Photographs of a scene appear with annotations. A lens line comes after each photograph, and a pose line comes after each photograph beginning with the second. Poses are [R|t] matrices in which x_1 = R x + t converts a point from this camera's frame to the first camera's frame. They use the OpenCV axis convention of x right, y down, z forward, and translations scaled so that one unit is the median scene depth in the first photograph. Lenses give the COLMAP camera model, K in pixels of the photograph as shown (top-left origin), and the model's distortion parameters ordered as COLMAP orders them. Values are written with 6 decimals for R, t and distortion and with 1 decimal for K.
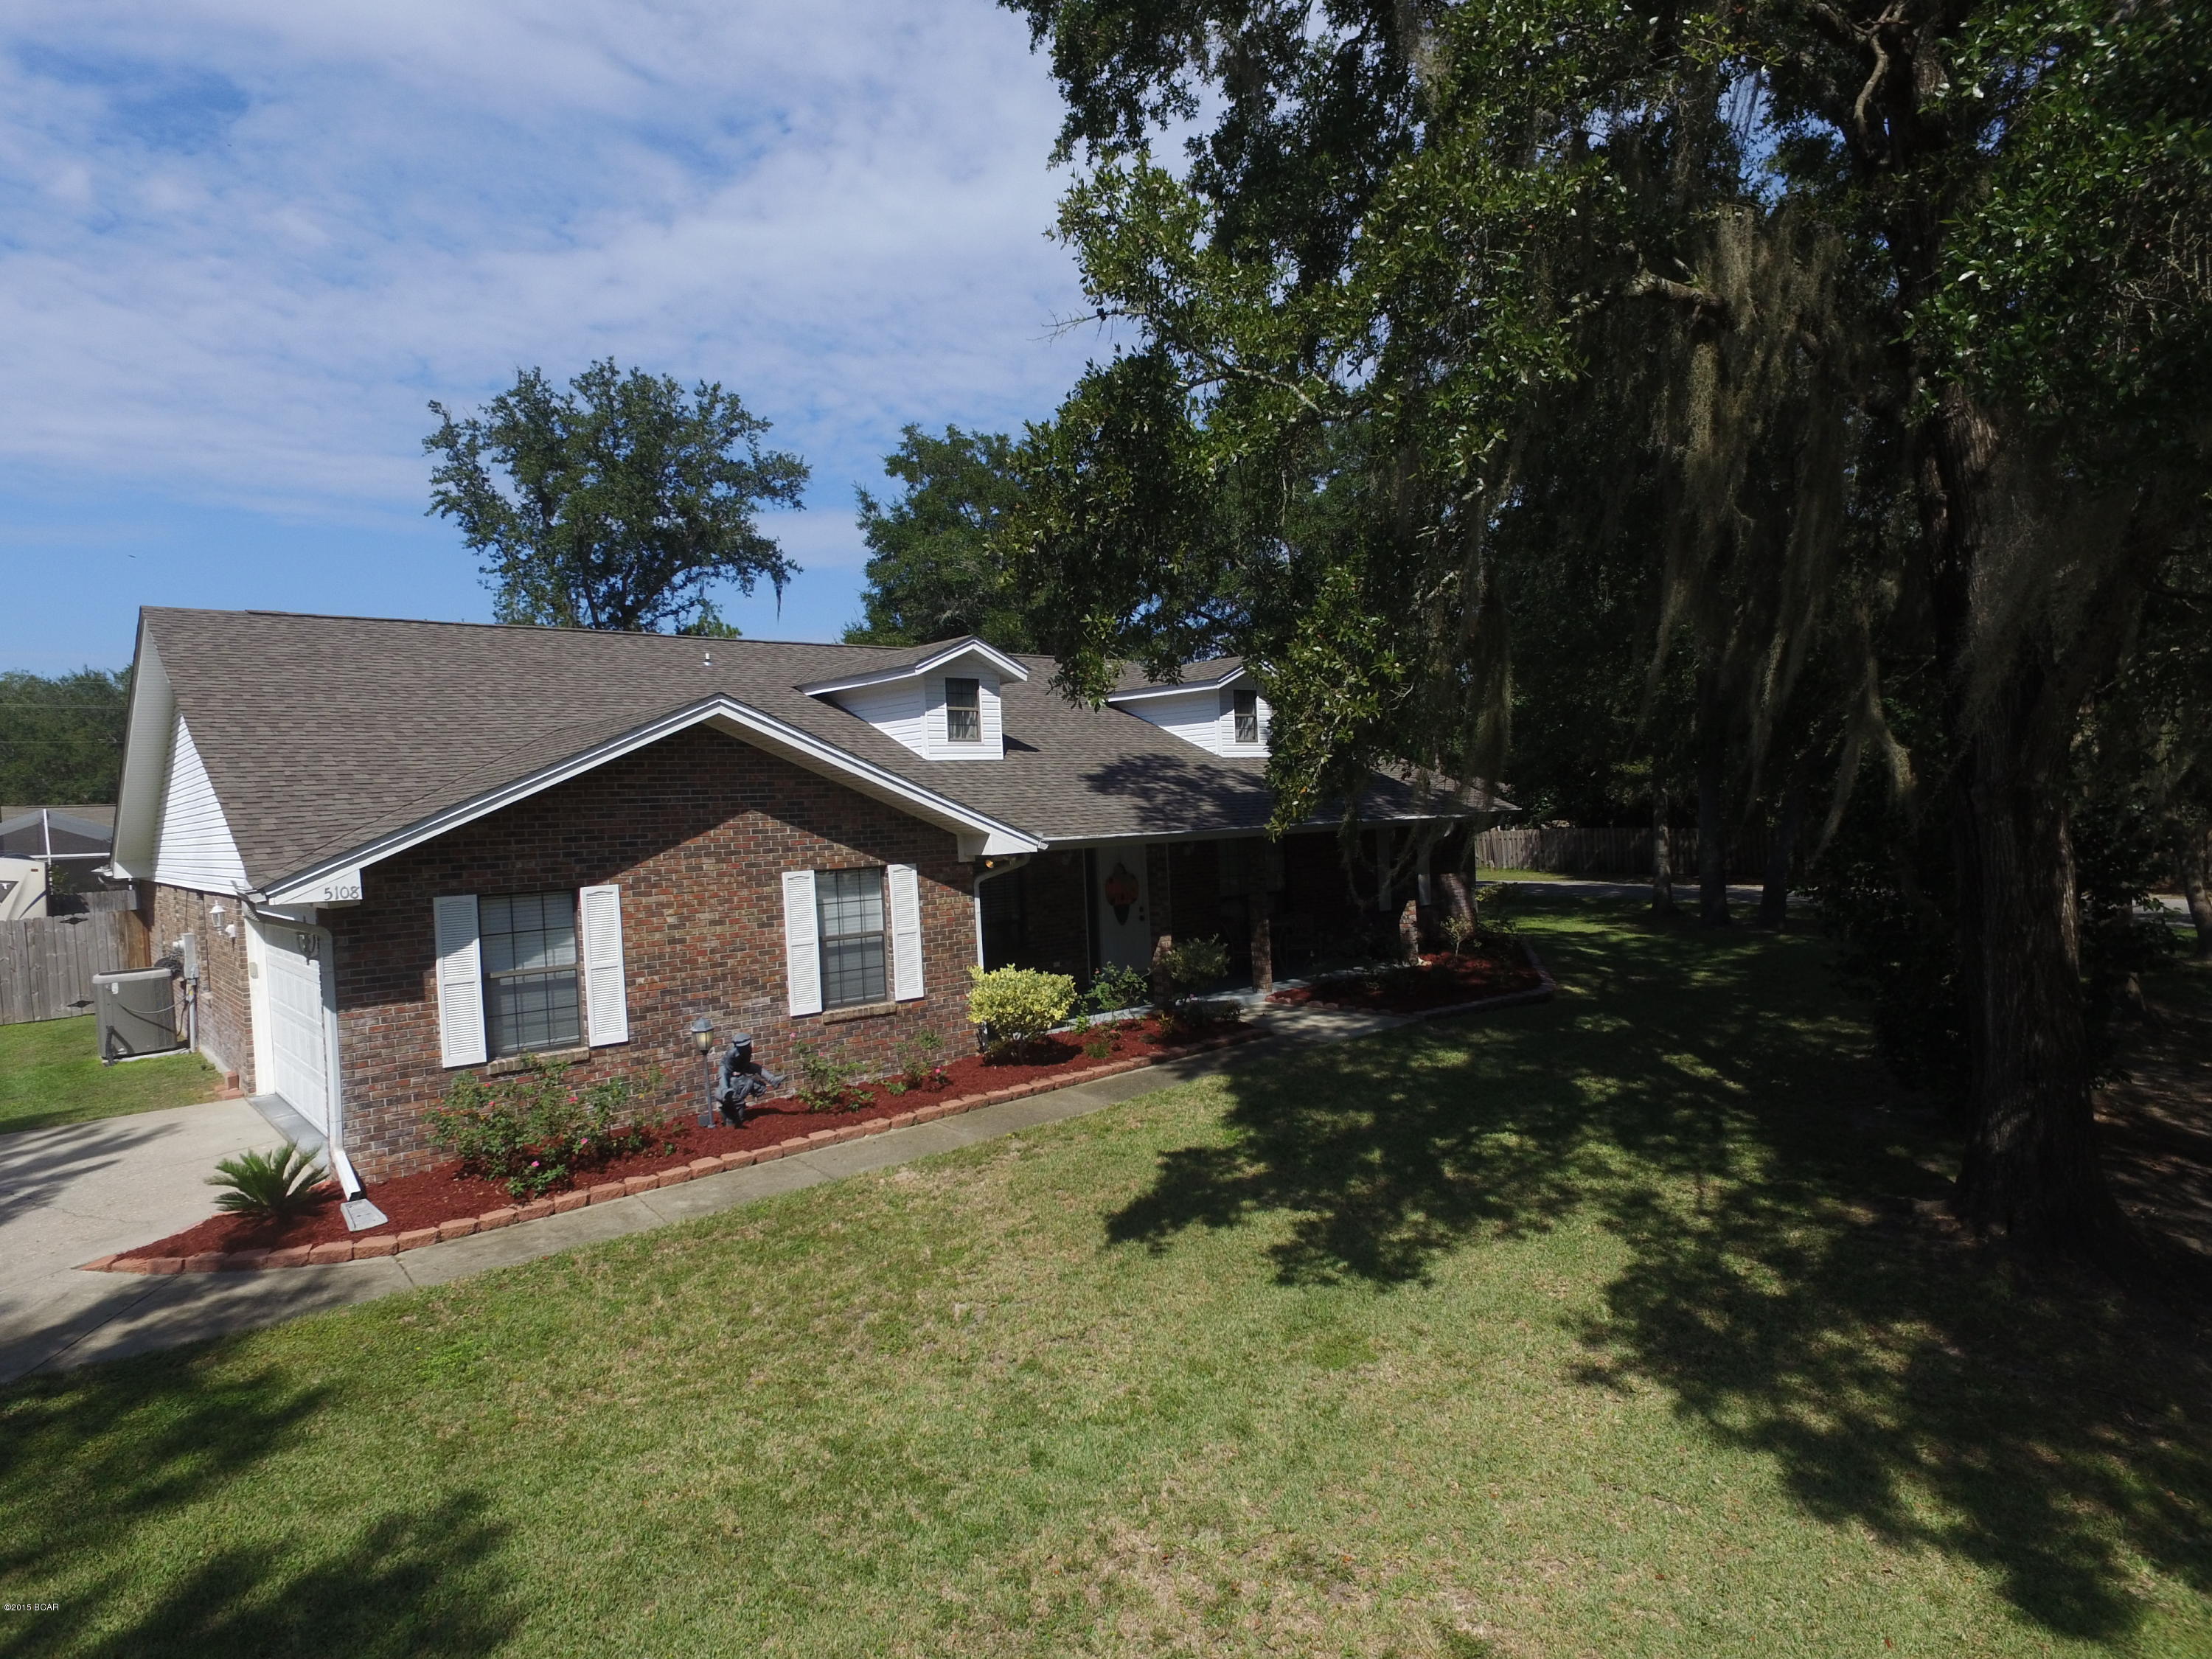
lens RADIAL K [[1304.6, 0, 1101.7], [0, 1304.6, 799.6], [0, 0, 1]] dist [-0.001834, -0.002187]
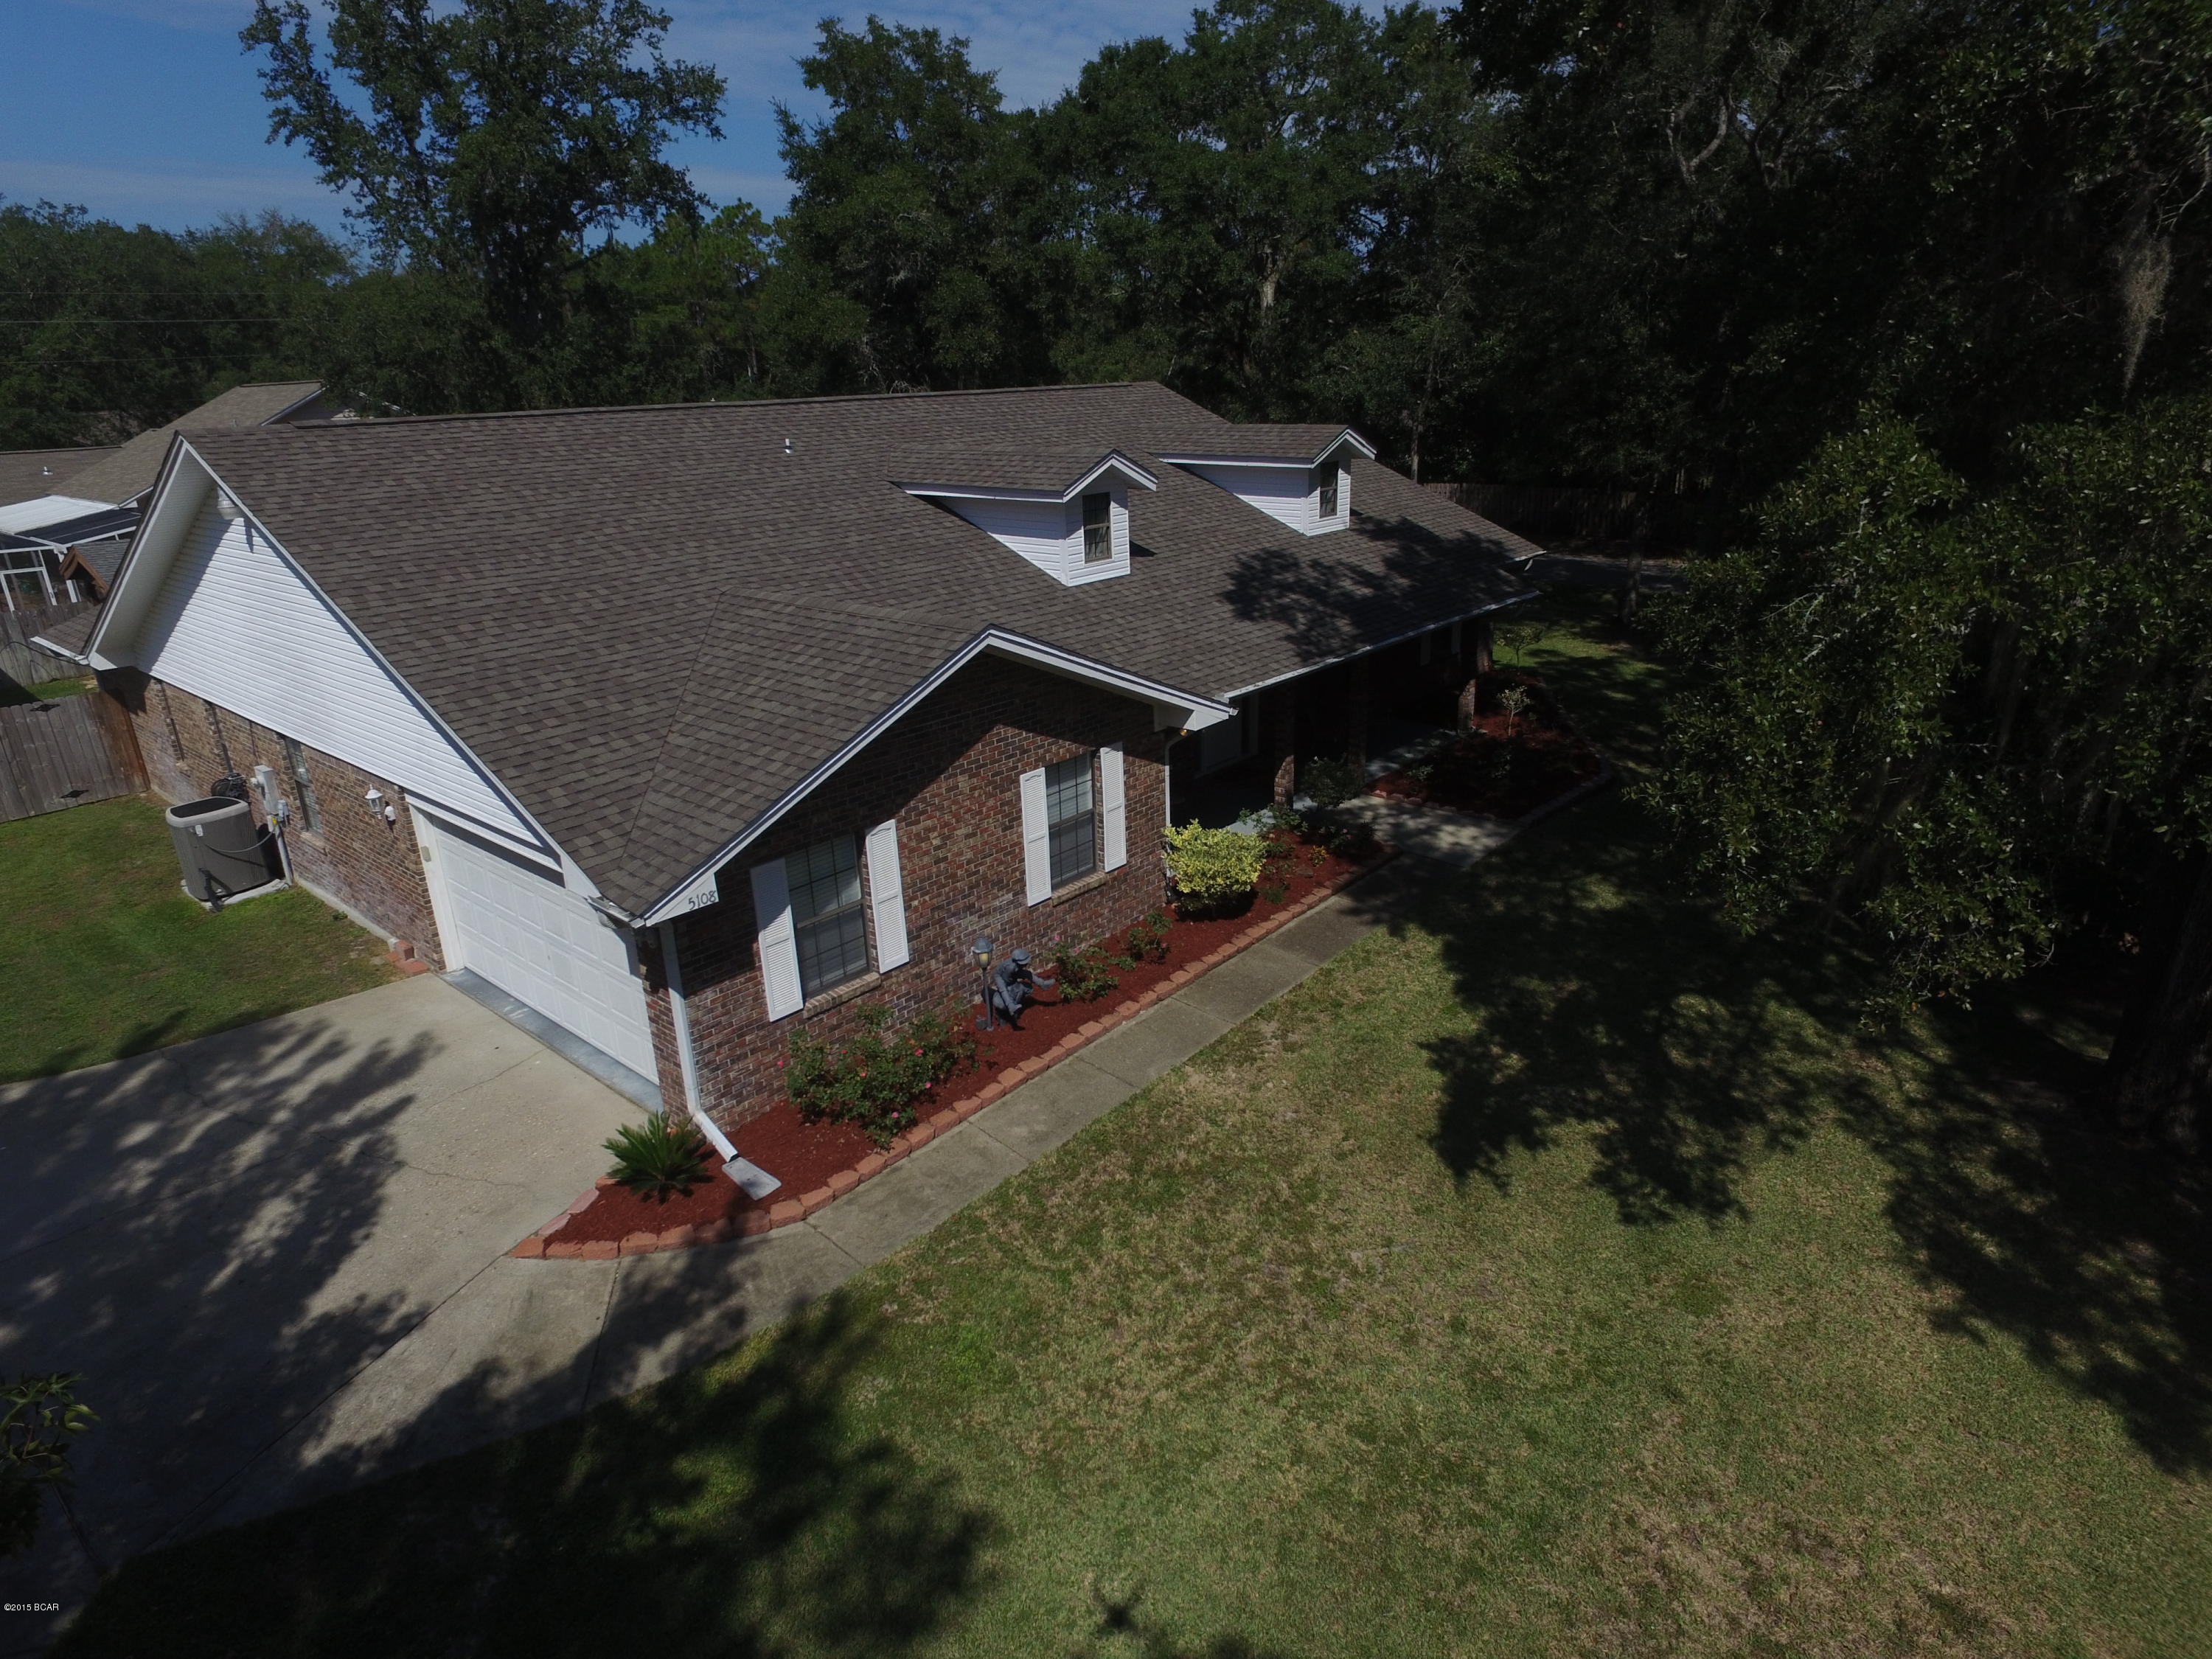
lens RADIAL K [[1299.6, 0, 1103.7], [0, 1299.6, 825.4], [0, 0, 1]] dist [-0.008049, 0.011589]
pose [[0.989717, -0.034979, 0.138695, -0.312405], [-0.013933, 0.941451, 0.336861, -0.238800], [-0.142358, -0.335329, 0.931283, 0.044947]]
